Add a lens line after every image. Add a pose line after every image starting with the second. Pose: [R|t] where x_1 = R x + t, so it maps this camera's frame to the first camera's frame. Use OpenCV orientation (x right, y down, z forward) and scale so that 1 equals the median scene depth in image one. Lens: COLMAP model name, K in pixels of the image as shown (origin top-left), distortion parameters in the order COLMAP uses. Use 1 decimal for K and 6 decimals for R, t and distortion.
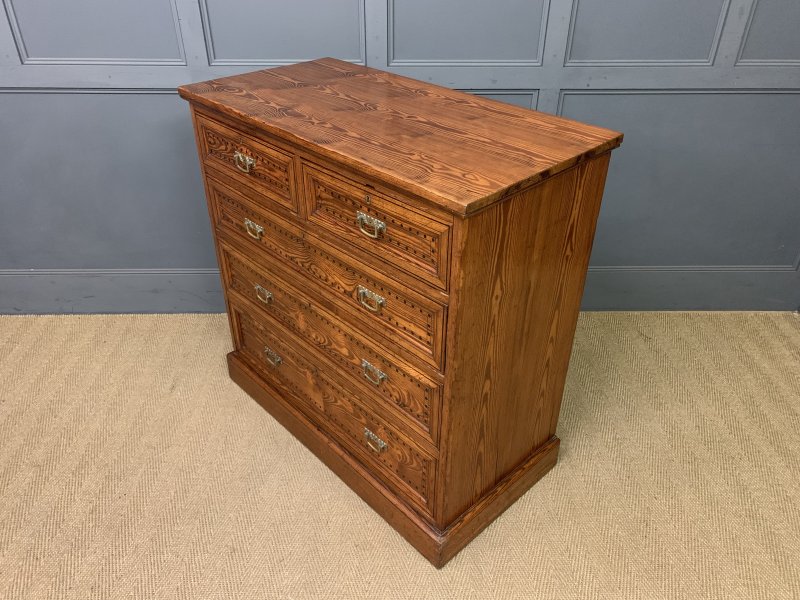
lens RADIAL K [[608.9, 0, 399.0], [0, 608.9, 313.2], [0, 0, 1]] dist [0.058273, -0.064270]
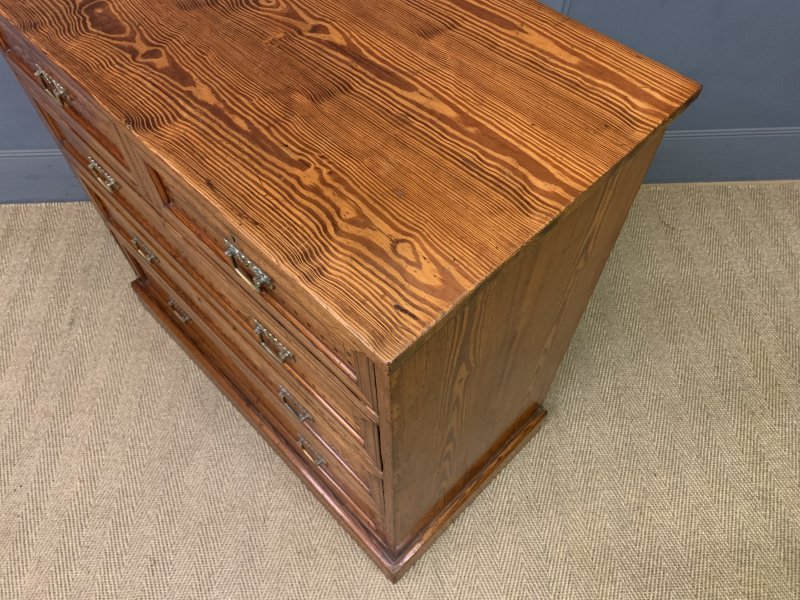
lens RADIAL K [[608.9, 0, 400.0], [0, 608.9, 308.6], [0, 0, 1]] dist [0.058273, -0.064270]
pose [[0.999778, -0.020353, 0.005501, 0.087606], [0.016667, 0.922769, 0.384993, -0.309602], [-0.012912, -0.384816, 0.922903, 0.407083]]
